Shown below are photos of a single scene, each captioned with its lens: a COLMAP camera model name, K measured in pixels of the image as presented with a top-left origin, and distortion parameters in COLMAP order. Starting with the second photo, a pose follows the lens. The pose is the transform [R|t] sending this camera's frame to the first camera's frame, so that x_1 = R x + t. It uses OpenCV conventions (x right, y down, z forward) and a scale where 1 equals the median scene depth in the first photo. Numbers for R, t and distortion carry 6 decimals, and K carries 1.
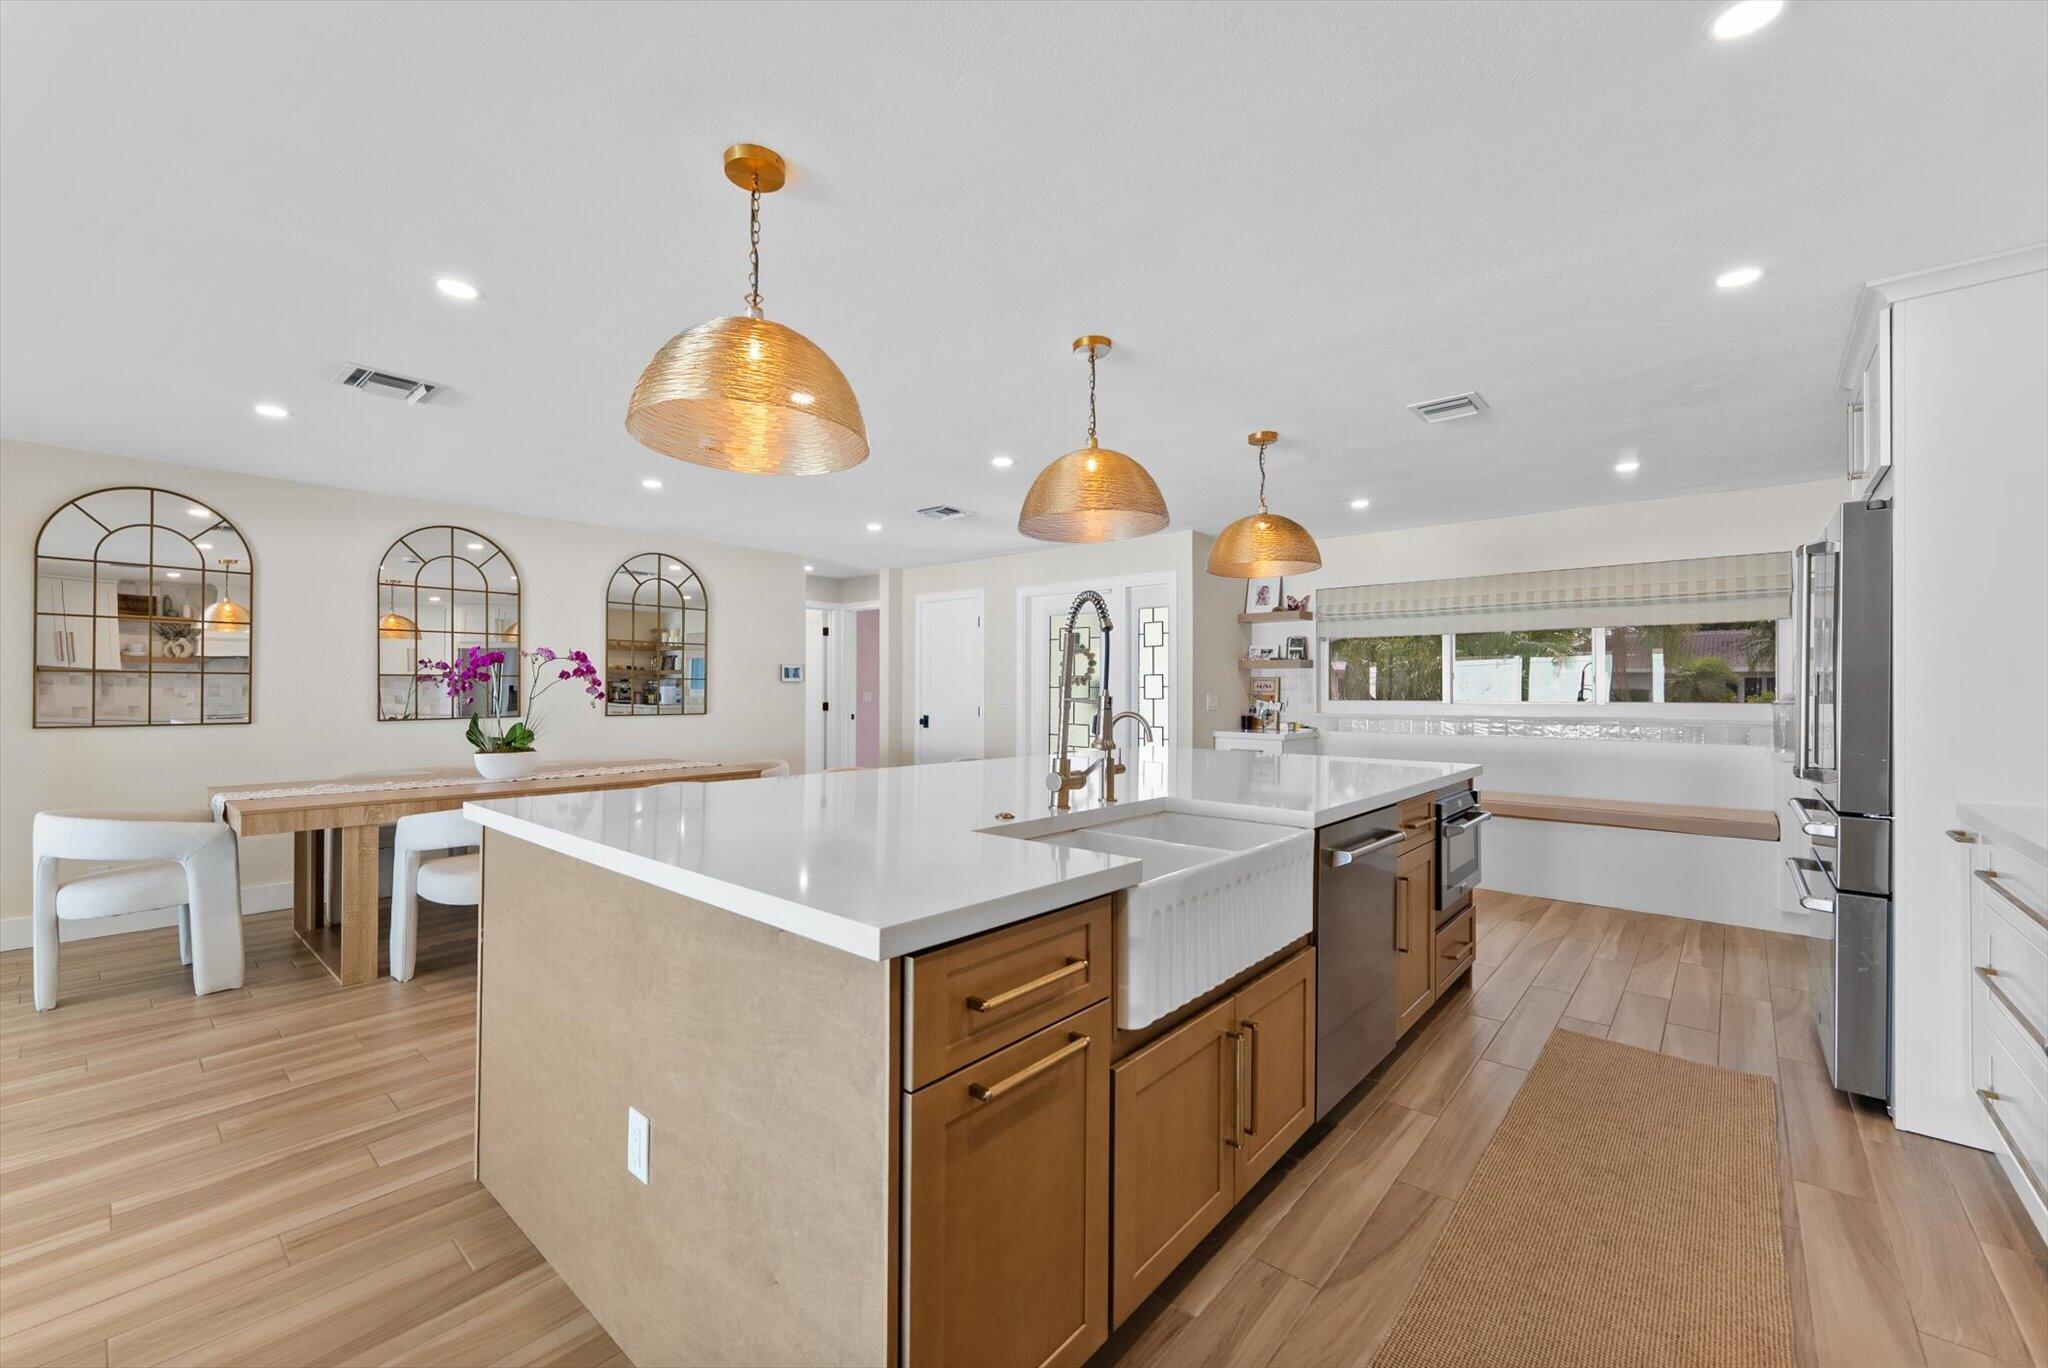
lens RADIAL K [[828.4, 0, 1043.3], [0, 828.4, 685.1], [0, 0, 1]] dist [-0.000708, 0.000659]
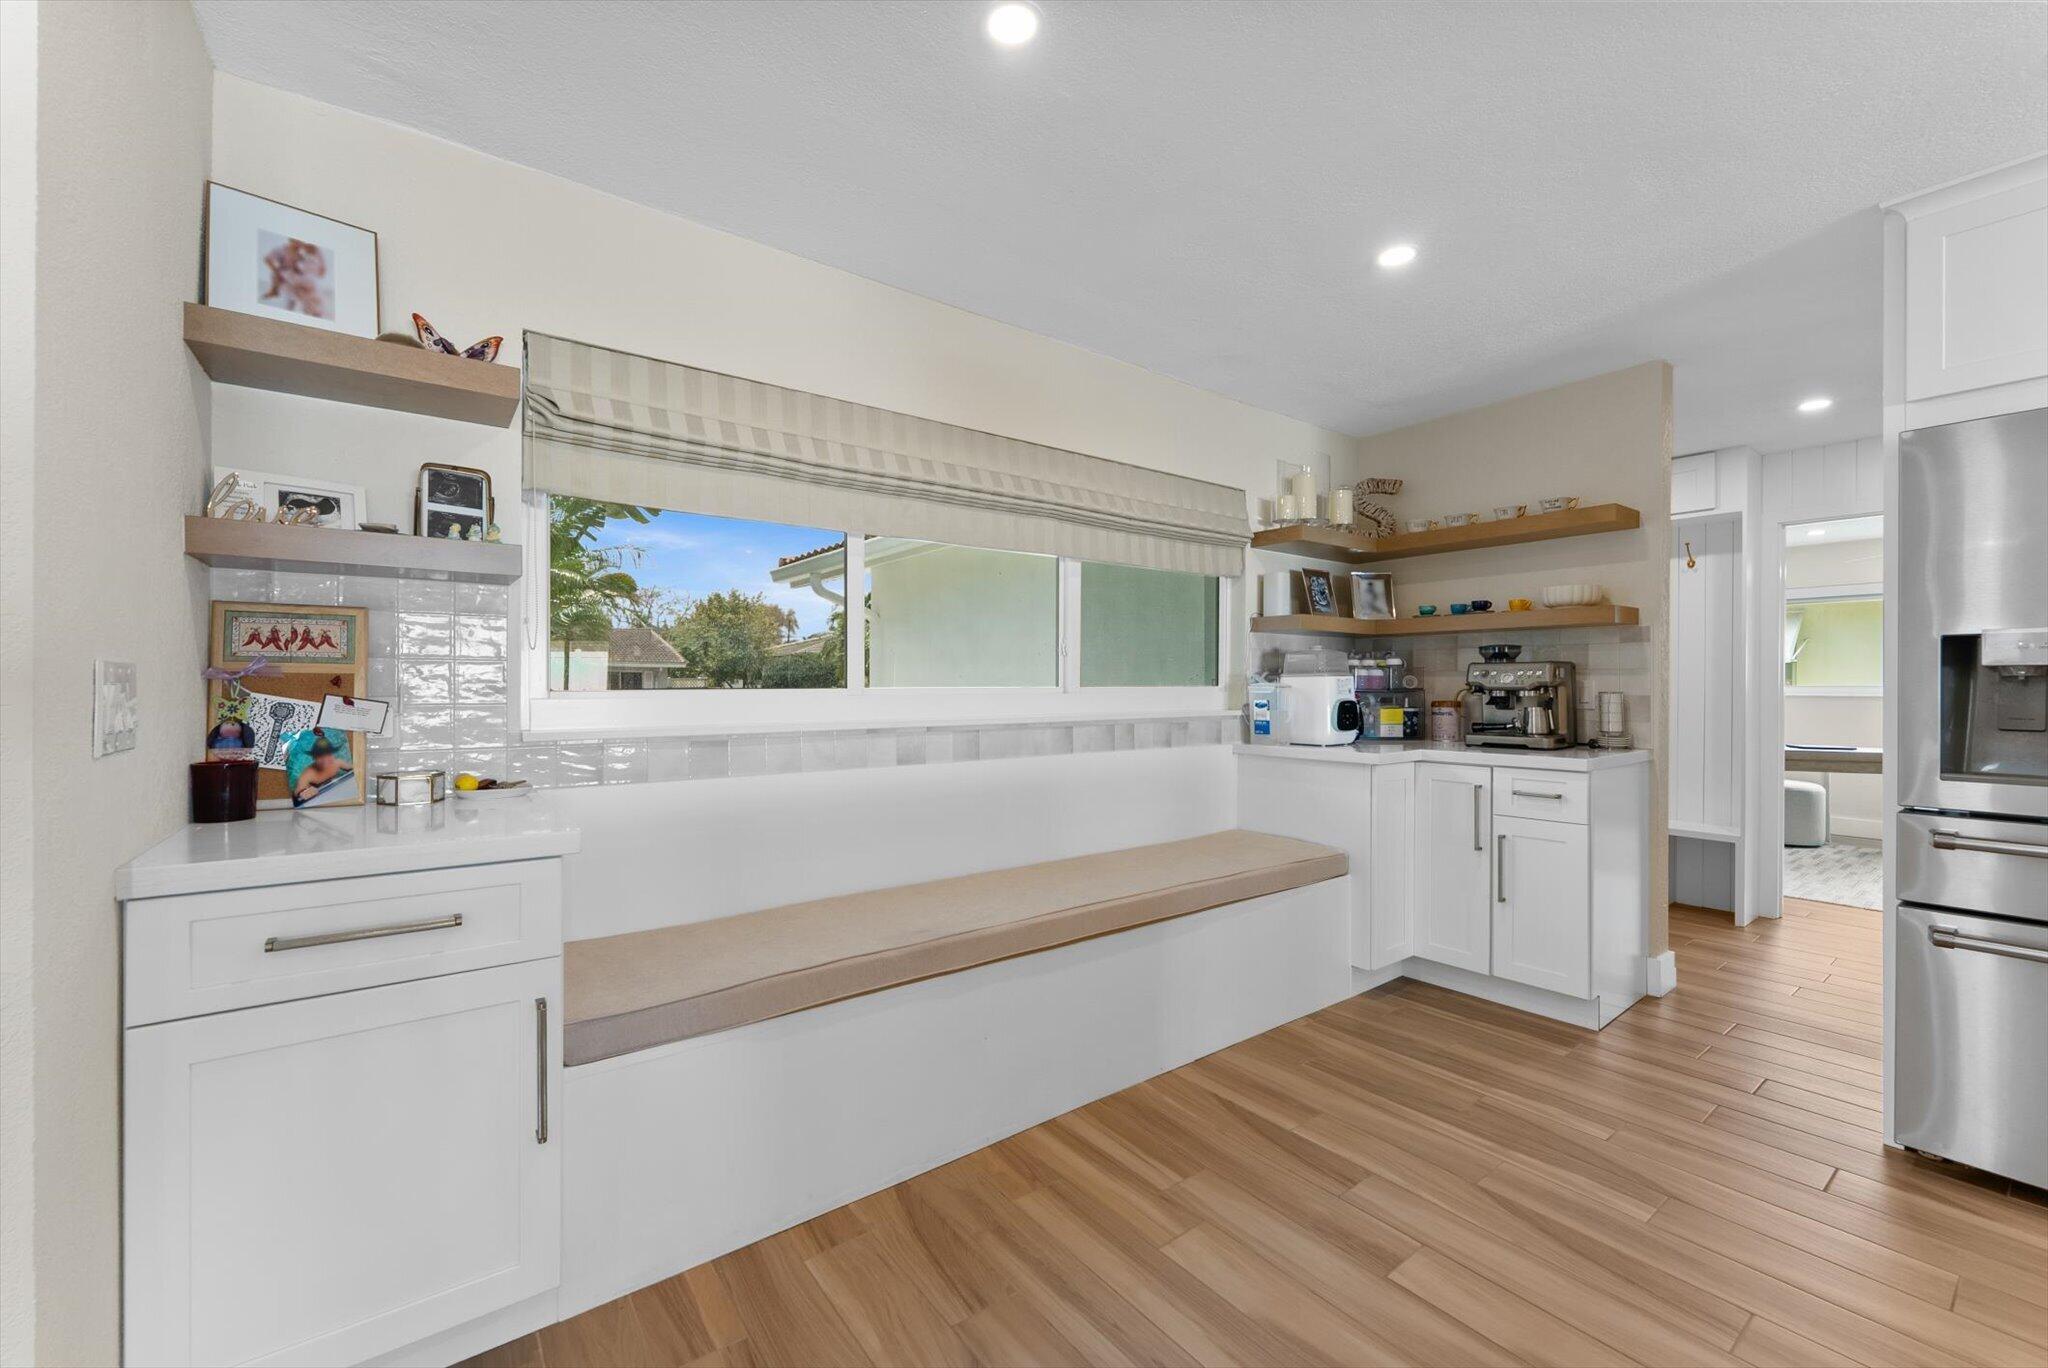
lens RADIAL K [[828.4, 0, 984.6], [0, 828.4, 685.8], [0, 0, 1]] dist [-0.000708, 0.000659]
pose [[0.237639, -0.004405, 0.971344, 0.074844], [-0.000567, 0.999989, 0.004673, 0.014360], [-0.971353, -0.001661, 0.237634, 0.742530]]
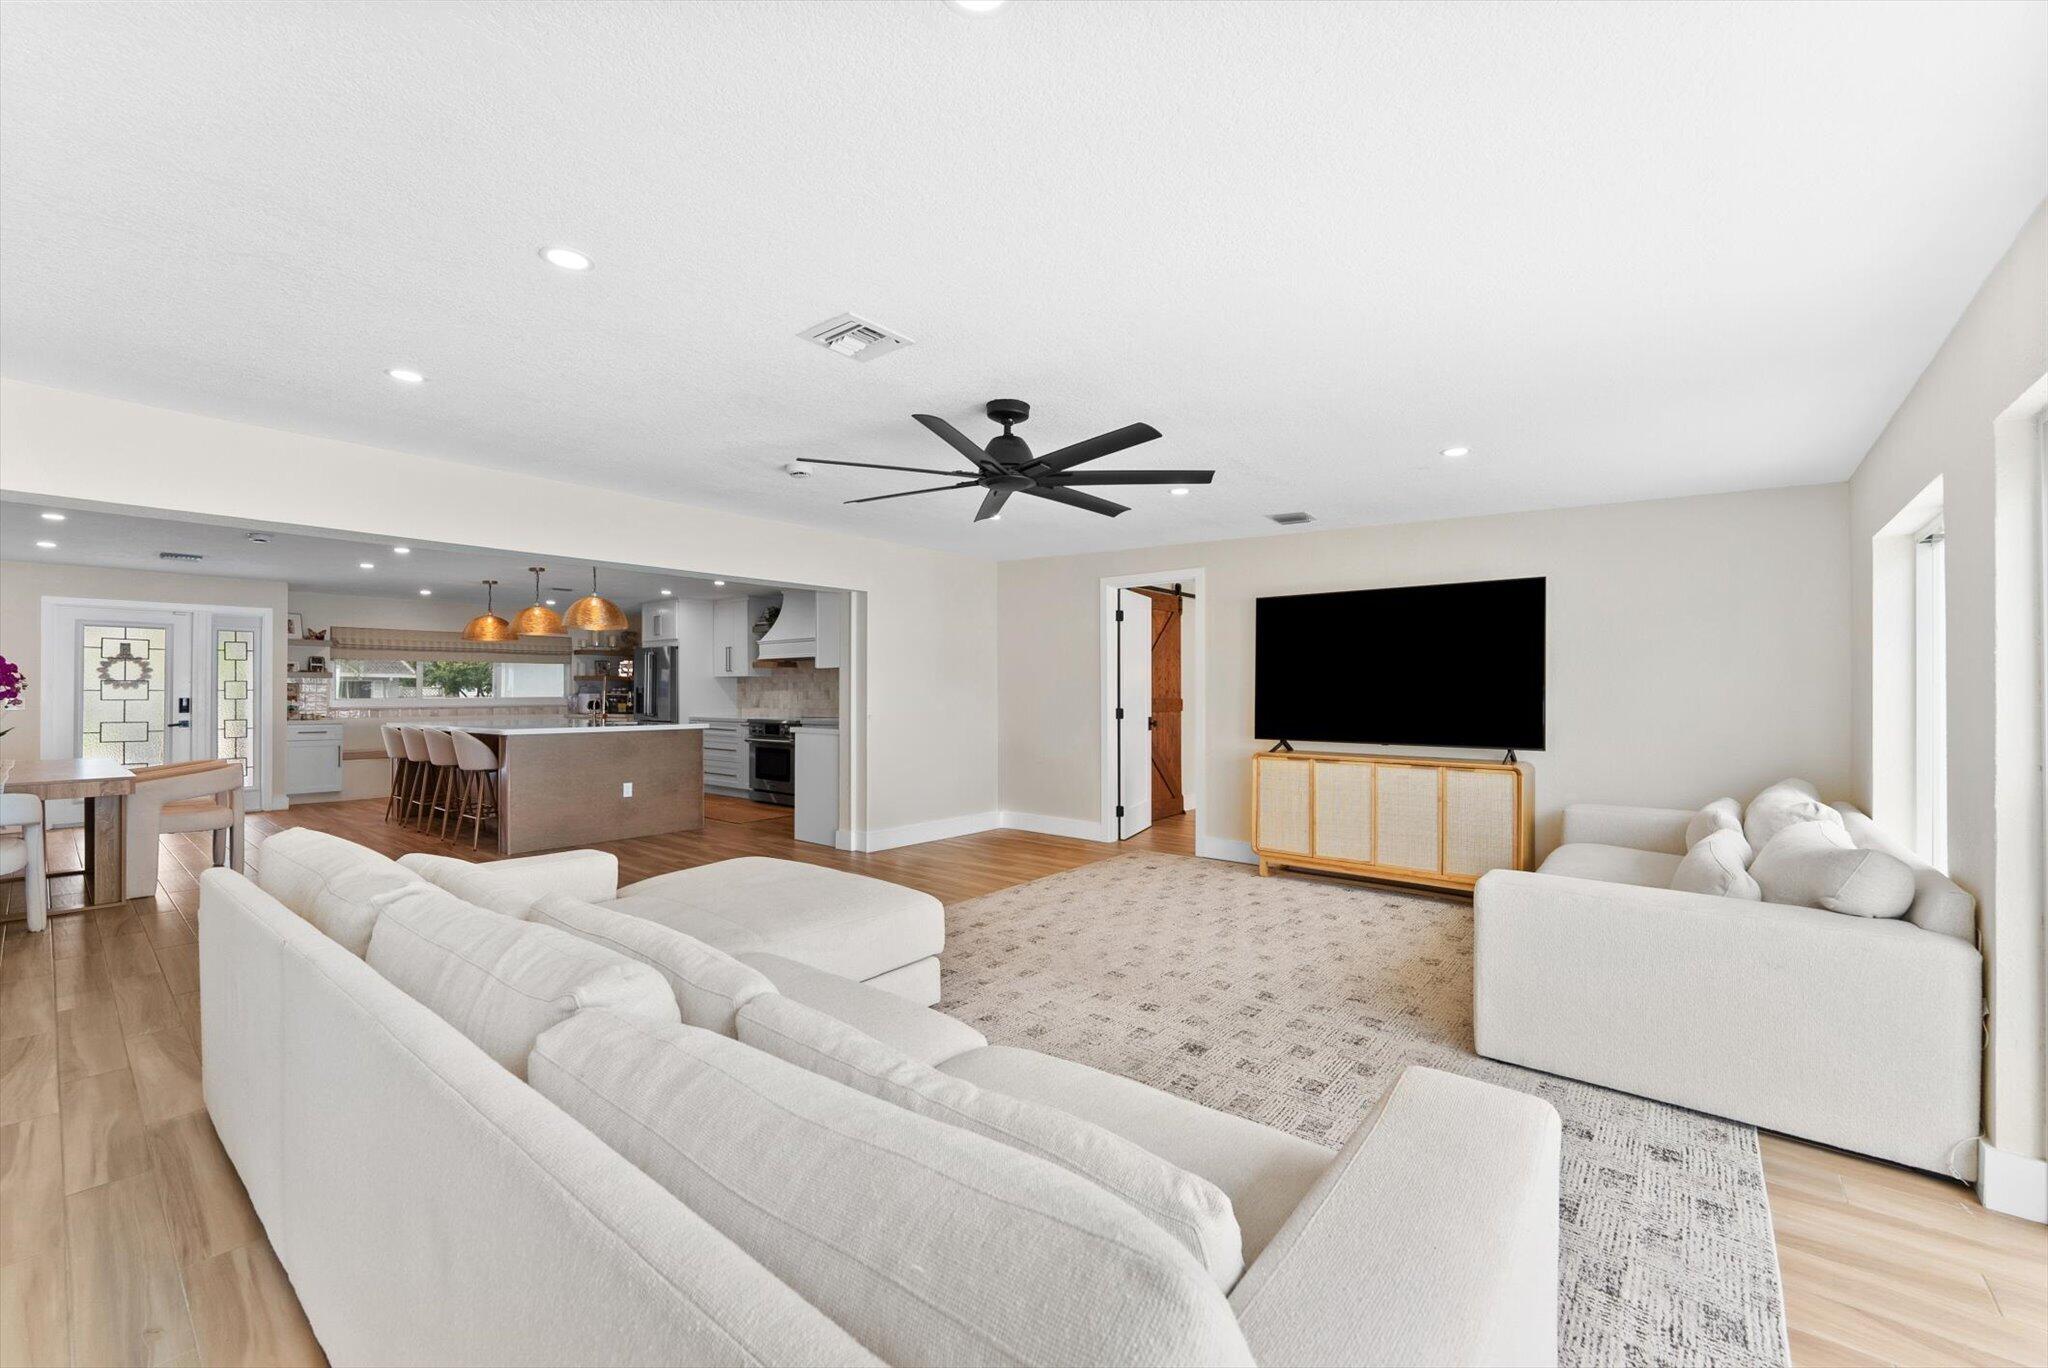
lens RADIAL K [[828.4, 0, 1057.4], [0, 828.4, 694.9], [0, 0, 1]] dist [-0.000708, 0.000659]
pose [[-0.055480, -0.009314, 0.998416, -1.257385], [-0.001400, 0.999956, 0.009251, -0.003413], [-0.998459, -0.000885, -0.055490, -0.266325]]
